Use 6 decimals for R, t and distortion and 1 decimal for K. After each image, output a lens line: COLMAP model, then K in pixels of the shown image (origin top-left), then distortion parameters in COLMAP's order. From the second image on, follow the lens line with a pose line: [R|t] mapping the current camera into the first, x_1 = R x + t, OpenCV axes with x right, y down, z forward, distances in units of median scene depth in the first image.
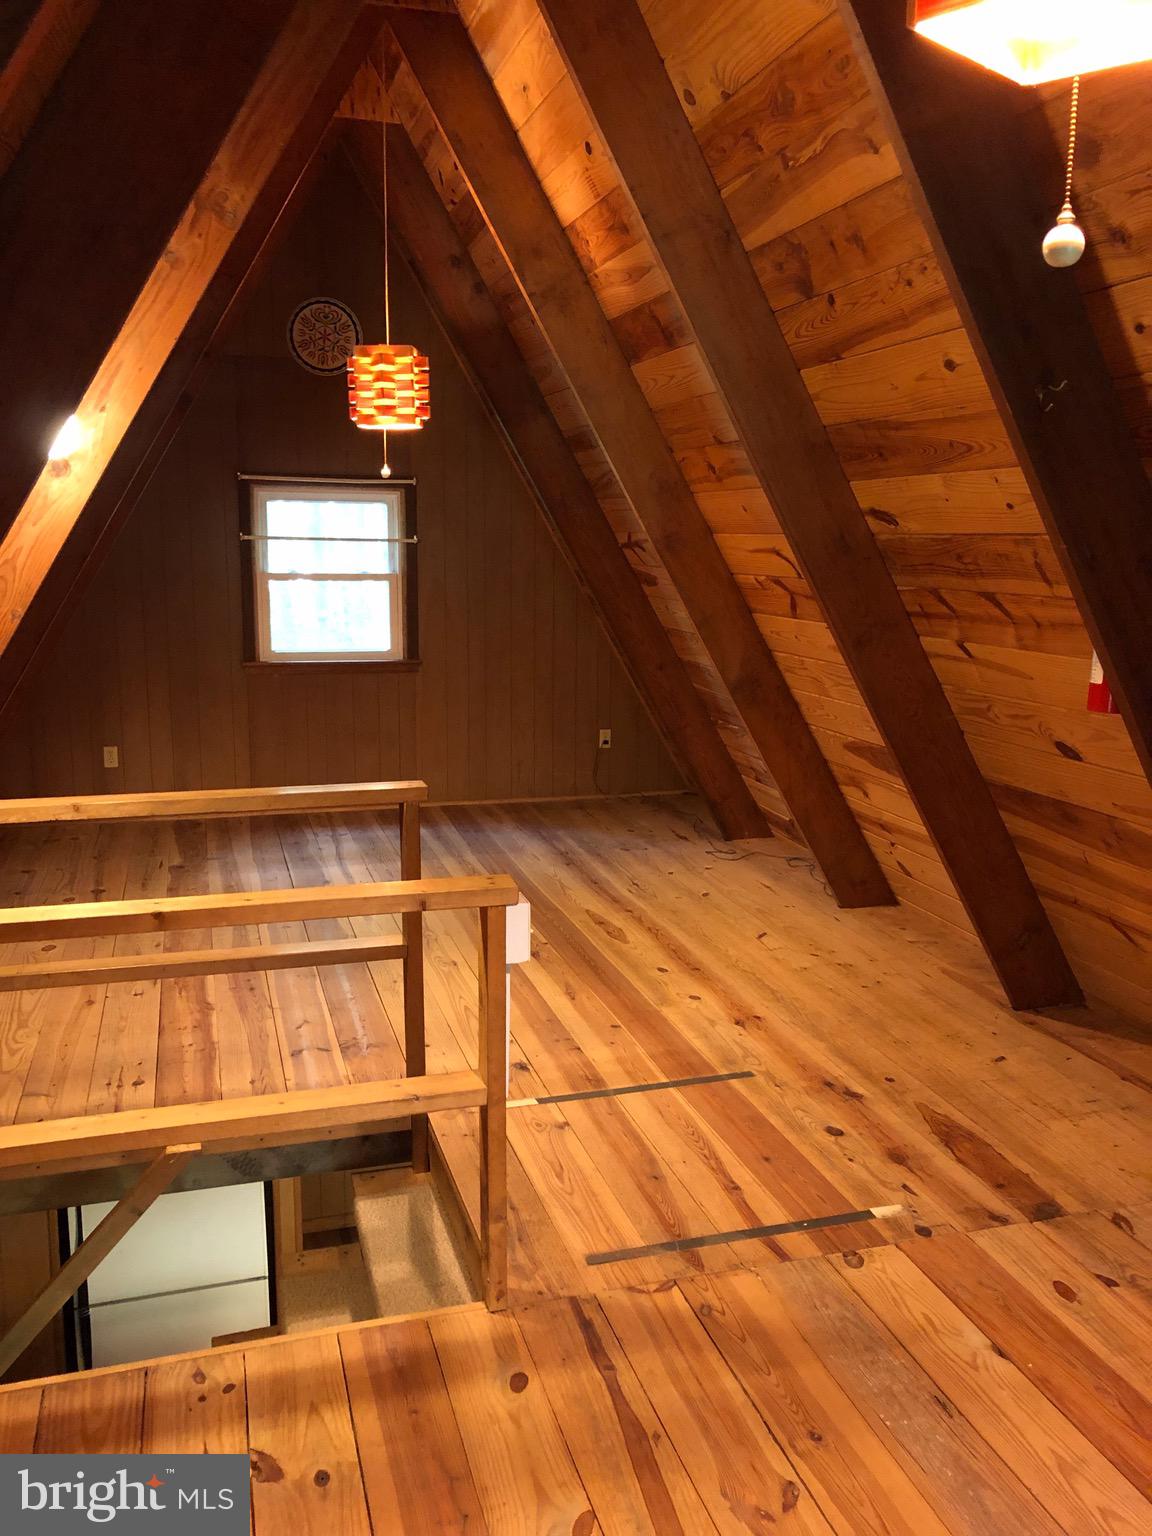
lens RADIAL K [[1260.6, 0, 581.5], [0, 1260.6, 768.6], [0, 0, 1]] dist [-0.002800, 0.011214]
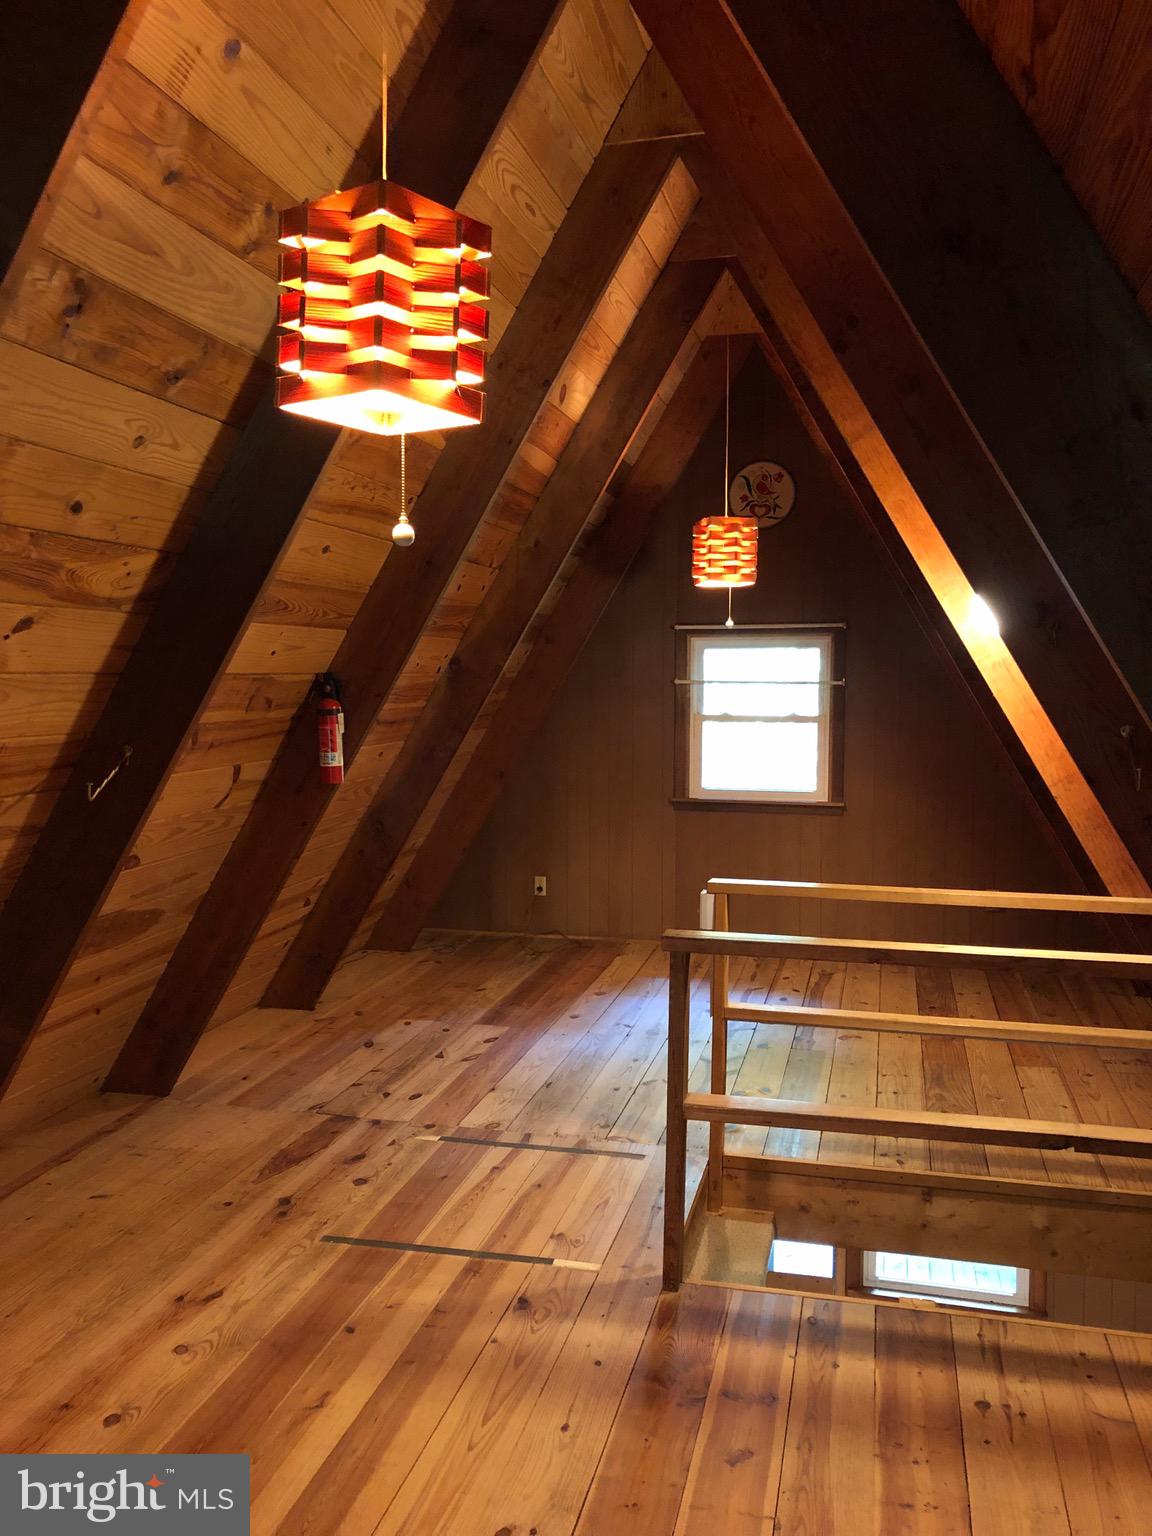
lens RADIAL K [[1260.6, 0, 579.6], [0, 1260.6, 765.5], [0, 0, 1]] dist [-0.002800, 0.011214]
pose [[-0.860575, -0.051396, 0.506724, -0.543585], [0.079205, 0.969287, 0.232828, -0.339457], [-0.503128, 0.240501, -0.830073, 1.775083]]
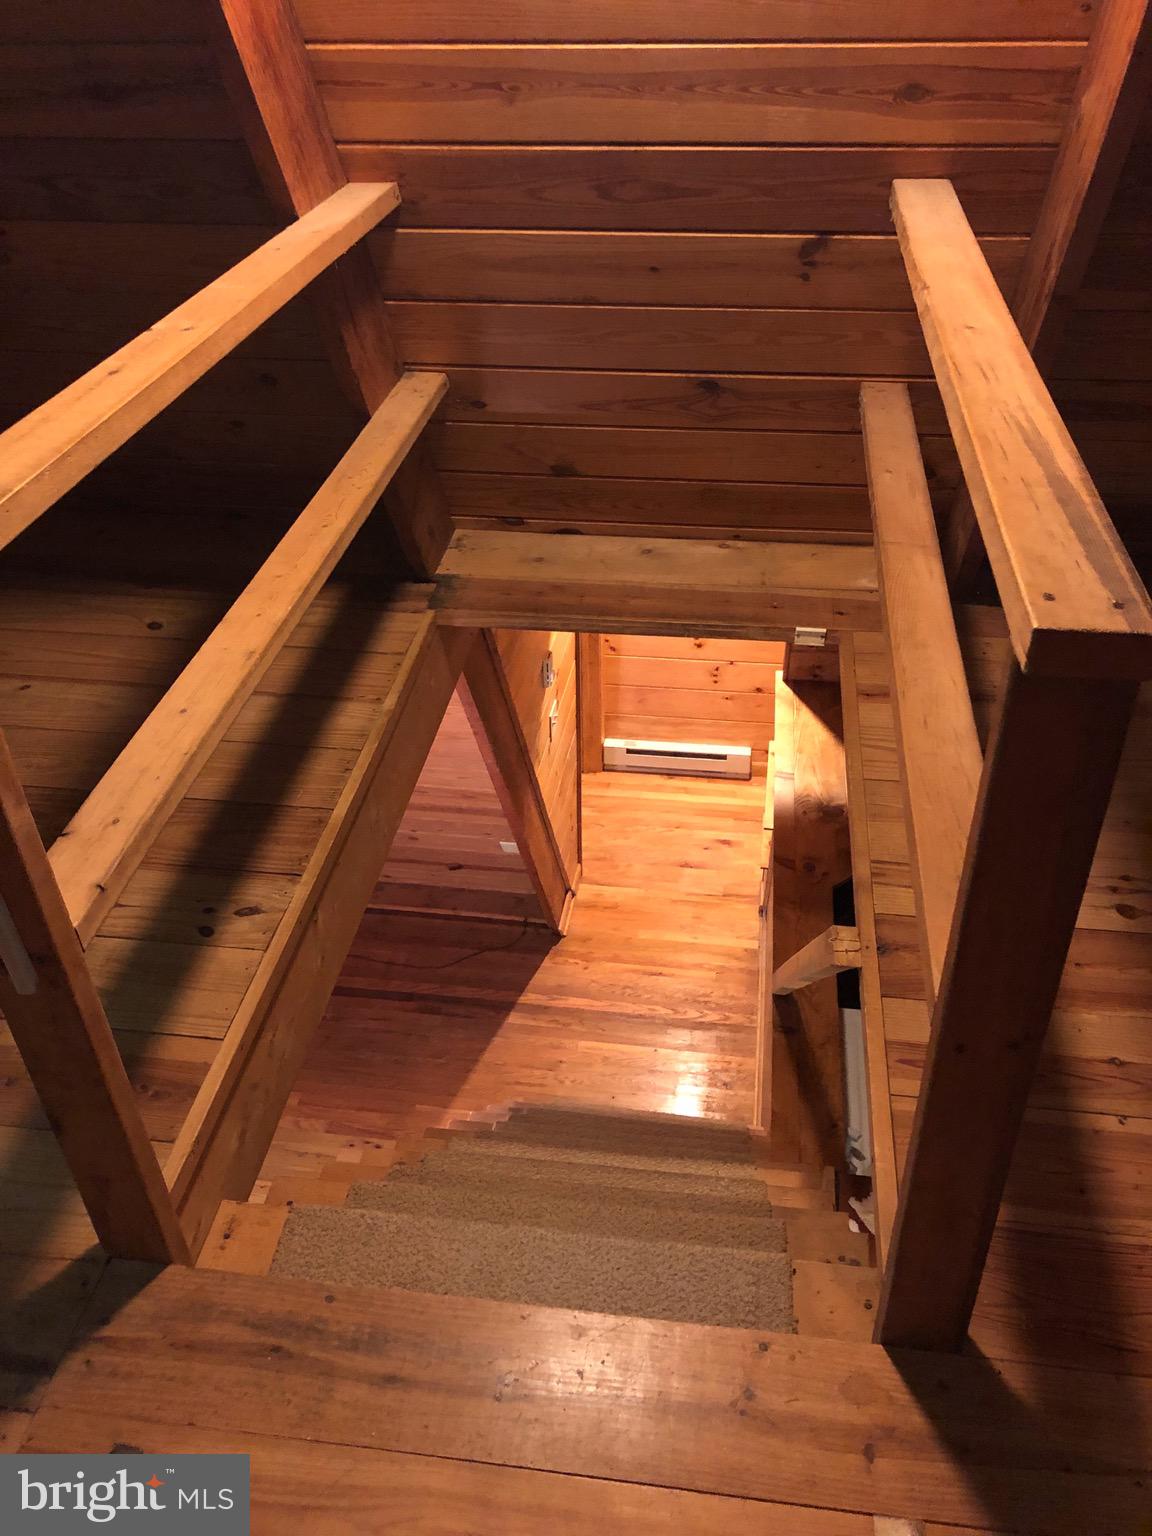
lens RADIAL K [[1260.6, 0, 583.0], [0, 1260.6, 765.4], [0, 0, 1]] dist [-0.002800, 0.011214]
pose [[-0.418535, 0.528688, -0.738456, 0.123024], [-0.152504, 0.760641, 0.631006, -0.112031], [0.895305, 0.376716, -0.237728, 0.958122]]
